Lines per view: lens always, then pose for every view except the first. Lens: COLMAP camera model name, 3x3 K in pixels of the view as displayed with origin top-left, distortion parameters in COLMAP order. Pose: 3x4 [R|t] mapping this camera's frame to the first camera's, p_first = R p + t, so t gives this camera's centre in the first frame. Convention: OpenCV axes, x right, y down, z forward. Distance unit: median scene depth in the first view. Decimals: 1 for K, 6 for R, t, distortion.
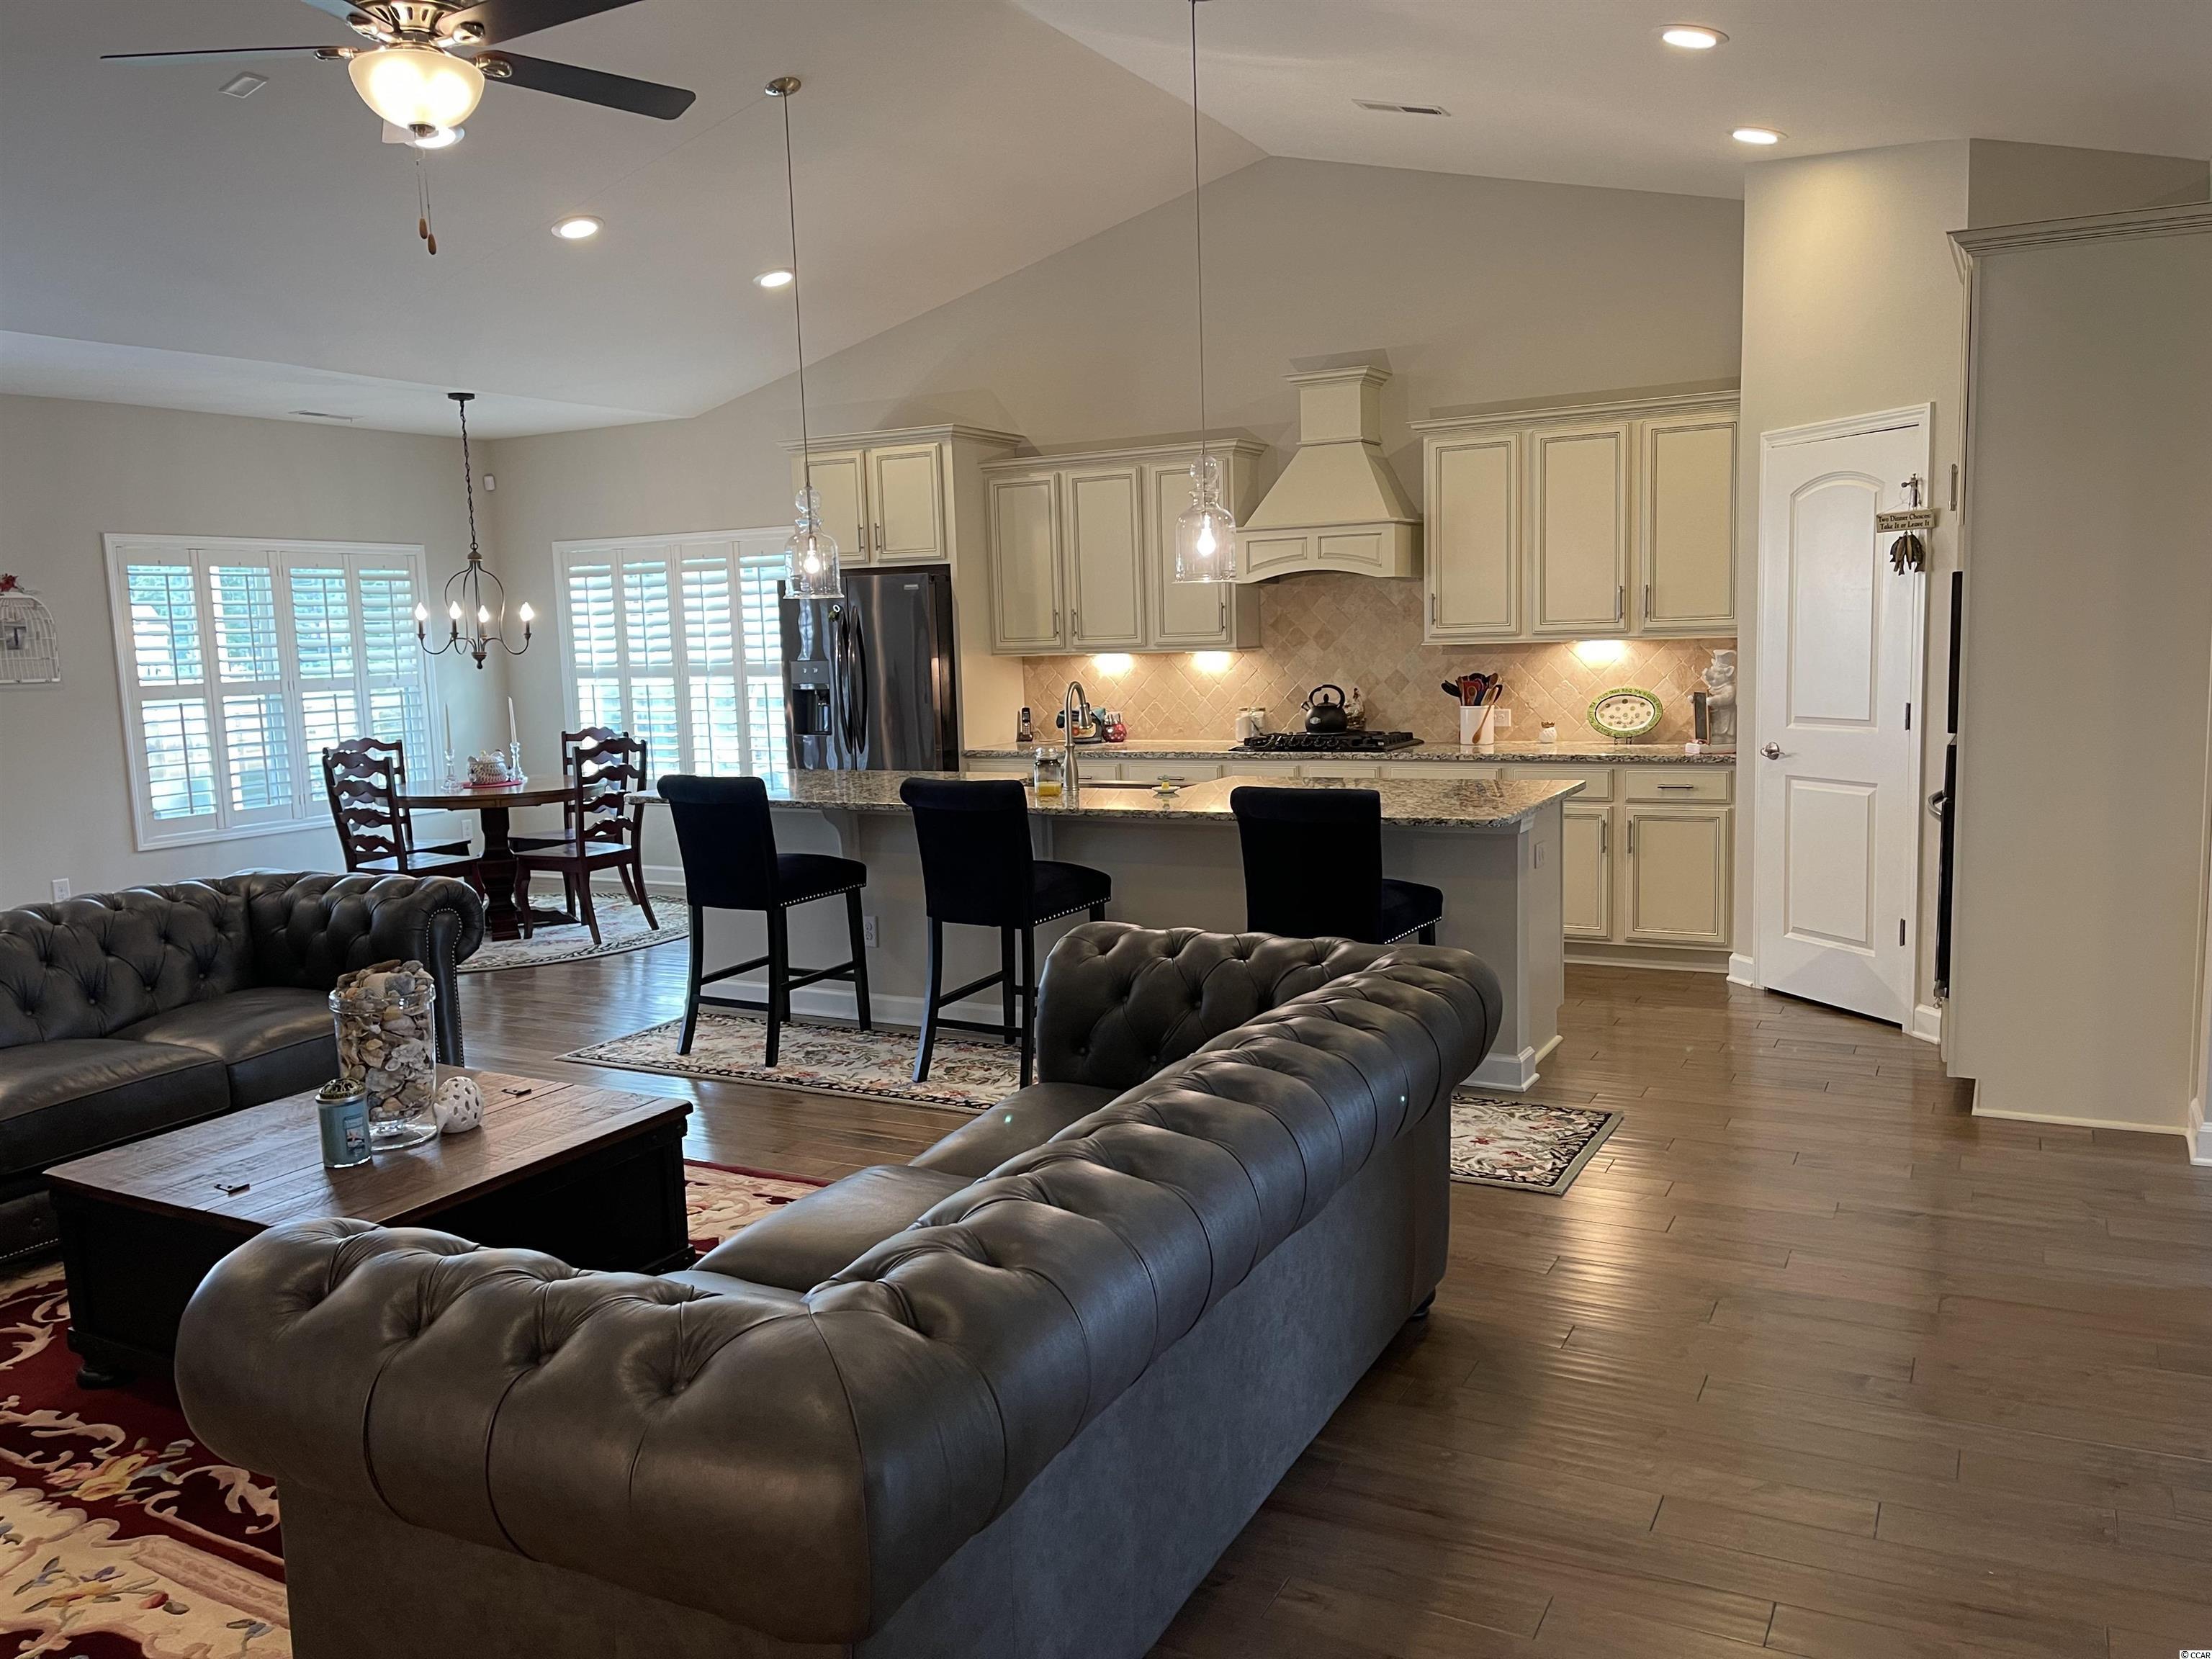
lens RADIAL K [[1692.5, 0, 1113.1], [0, 1692.5, 837.5], [0, 0, 1]] dist [0.063737, -0.074141]
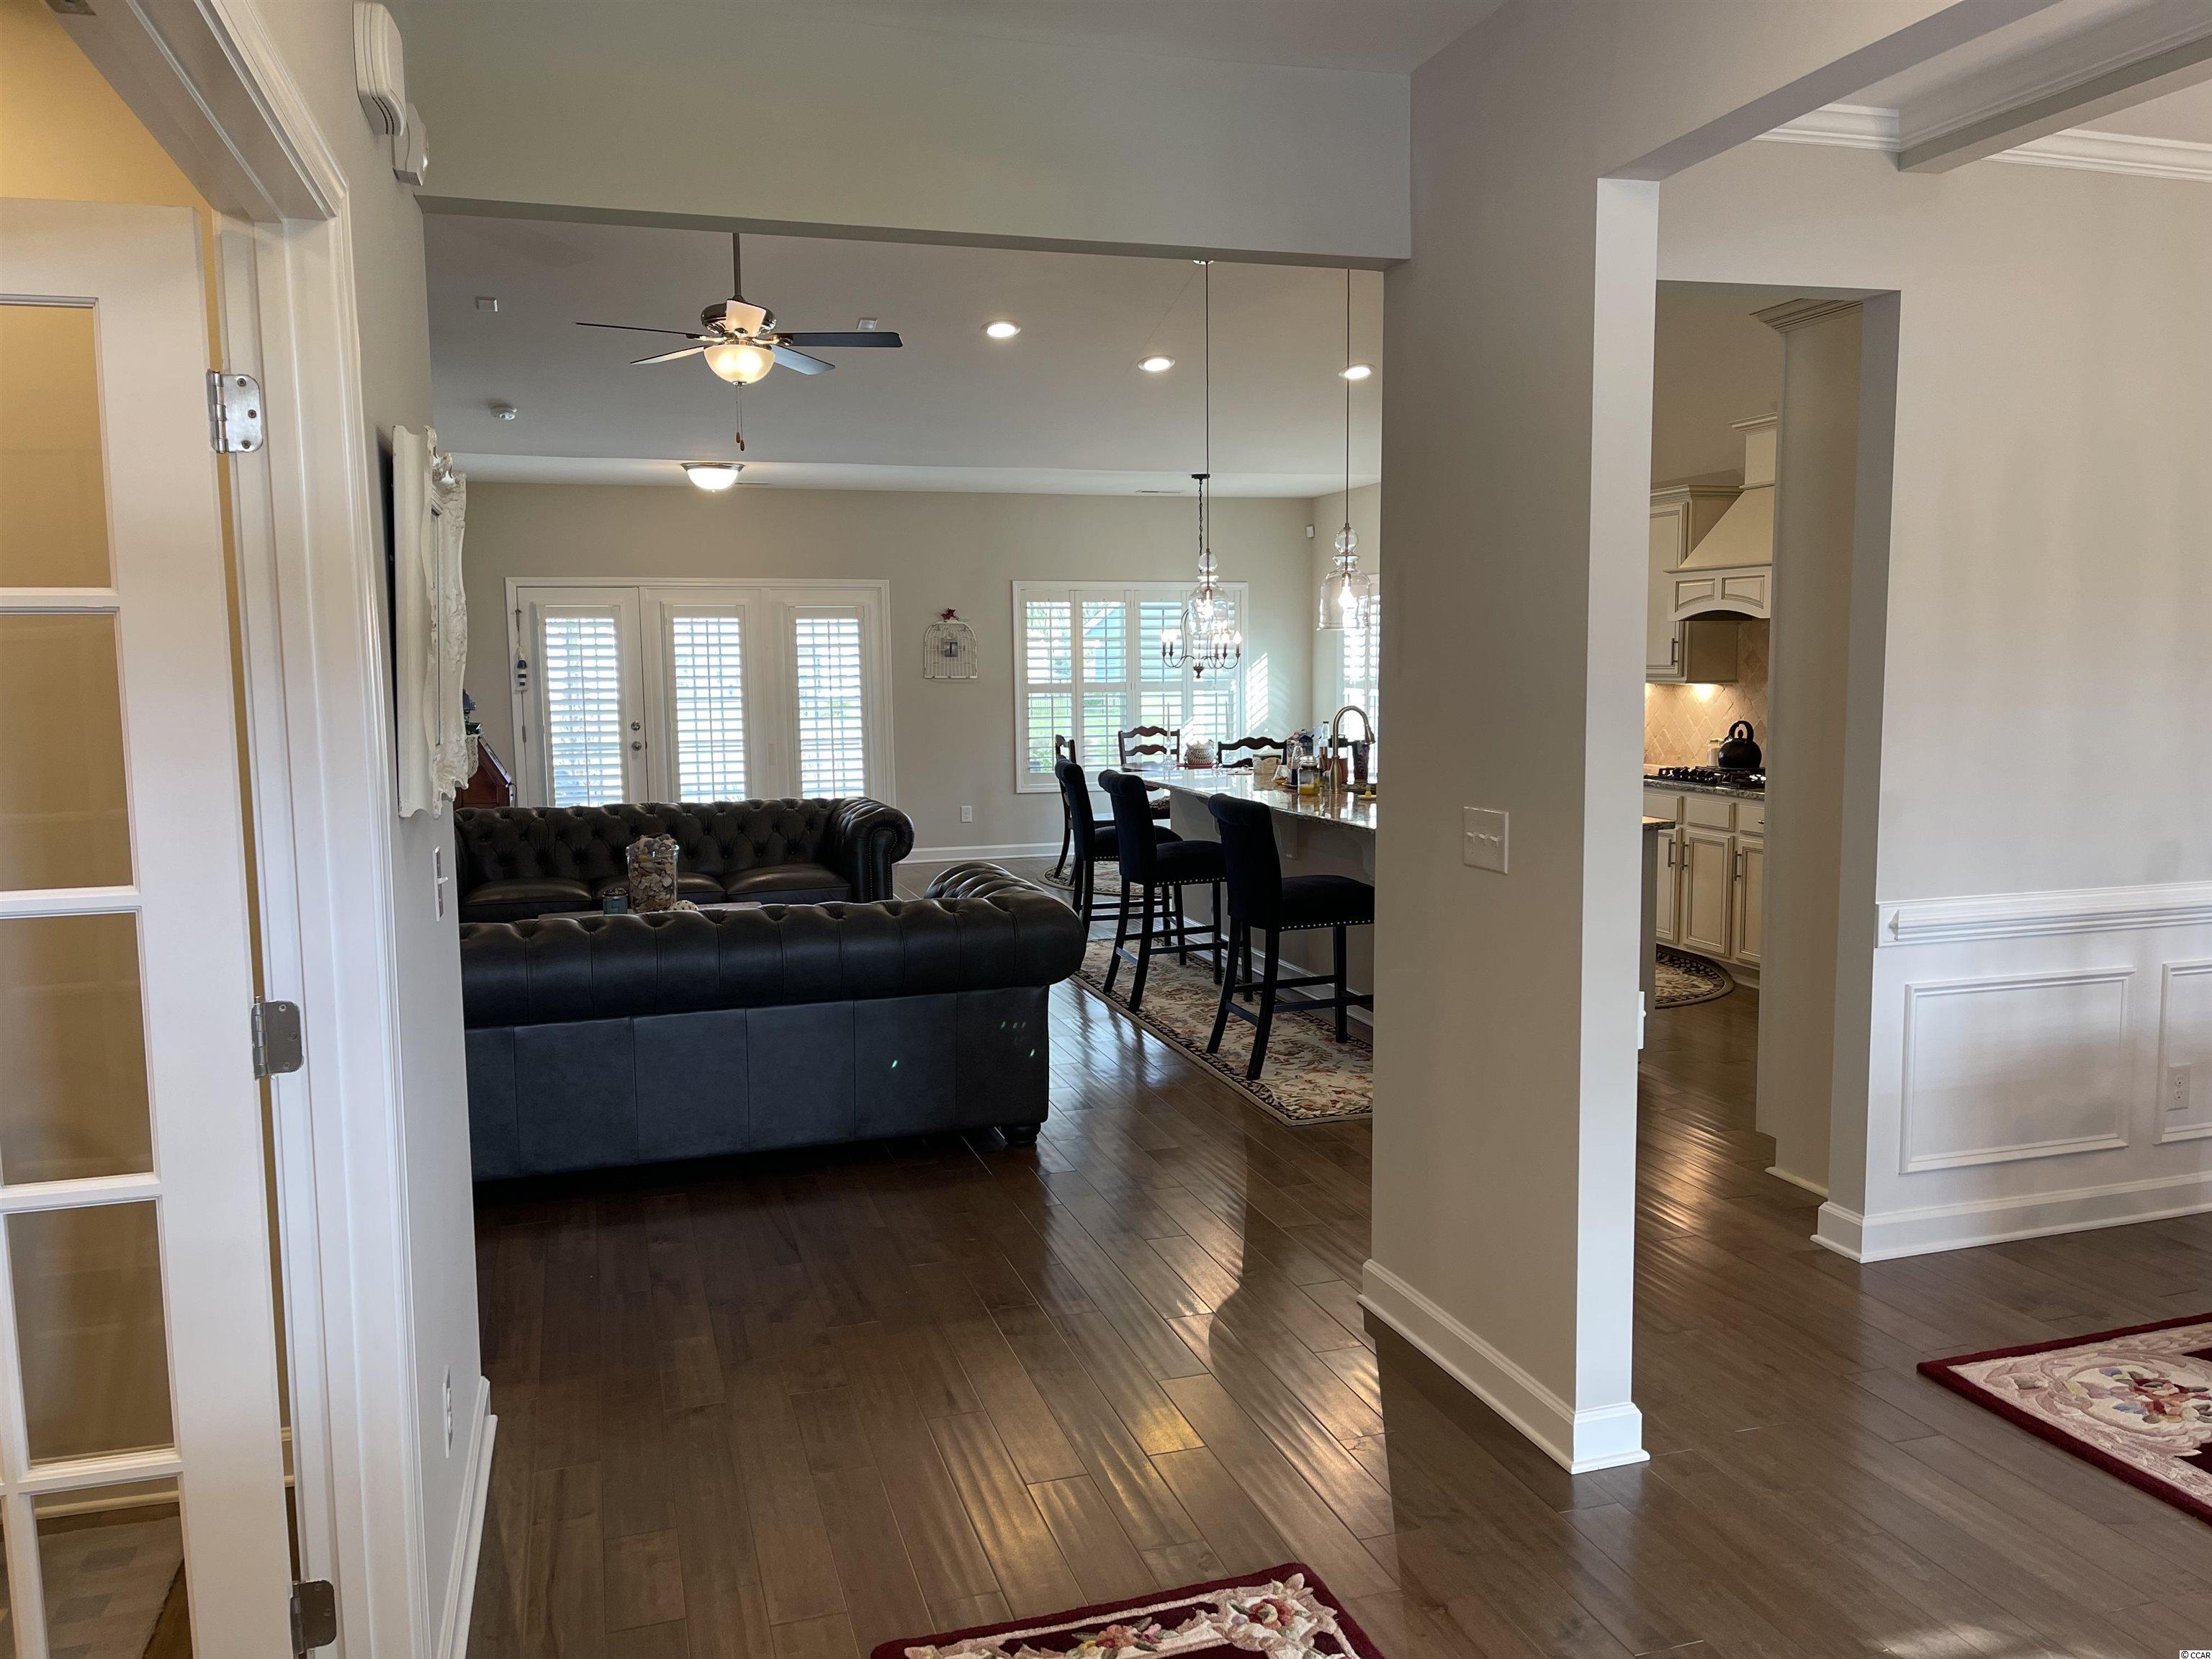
lens RADIAL K [[1692.5, 0, 1099.3], [0, 1692.5, 828.8], [0, 0, 1]] dist [0.063737, -0.074141]
pose [[0.712470, 0.096517, -0.695033, 0.574988], [-0.100981, 0.994288, 0.034559, -0.021820], [0.694399, 0.045563, 0.718146, -0.006163]]
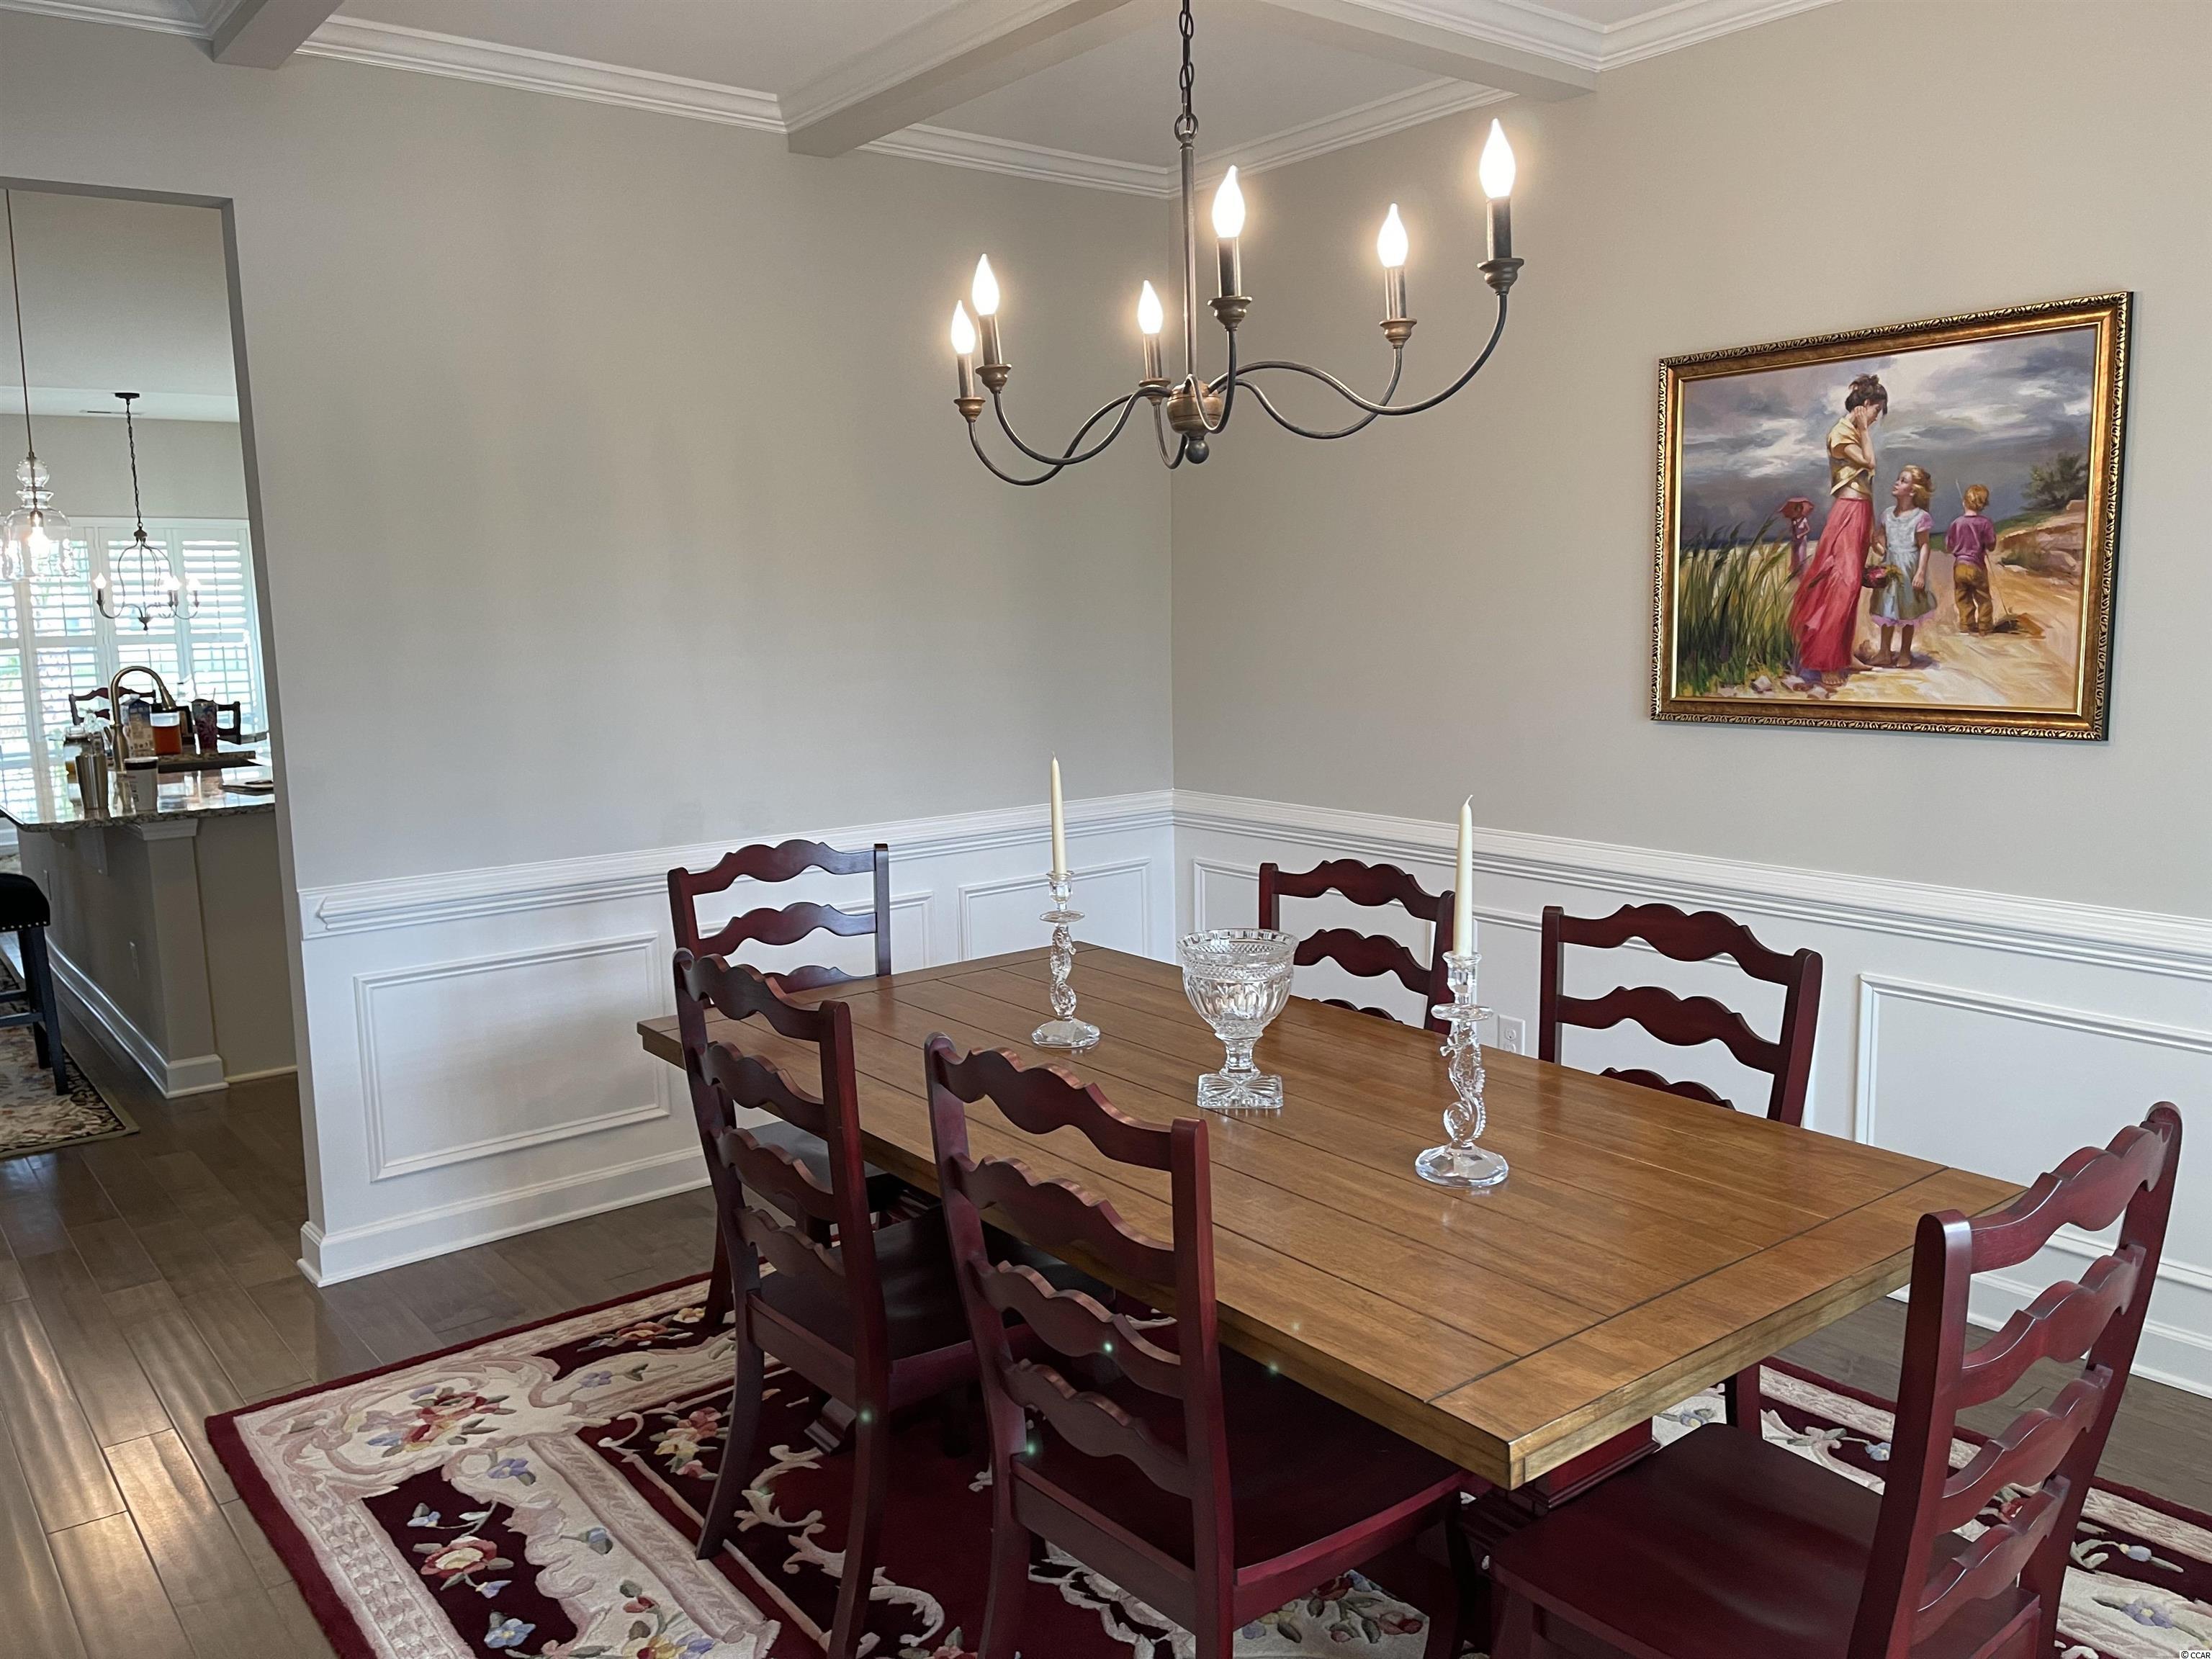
lens RADIAL K [[1692.5, 0, 1104.1], [0, 1692.5, 834.6], [0, 0, 1]] dist [0.063737, -0.074141]
pose [[0.918112, 0.071968, -0.389732, 0.778742], [-0.059624, 0.997264, 0.043694, -0.056260], [0.391810, -0.016878, 0.919891, 0.201193]]
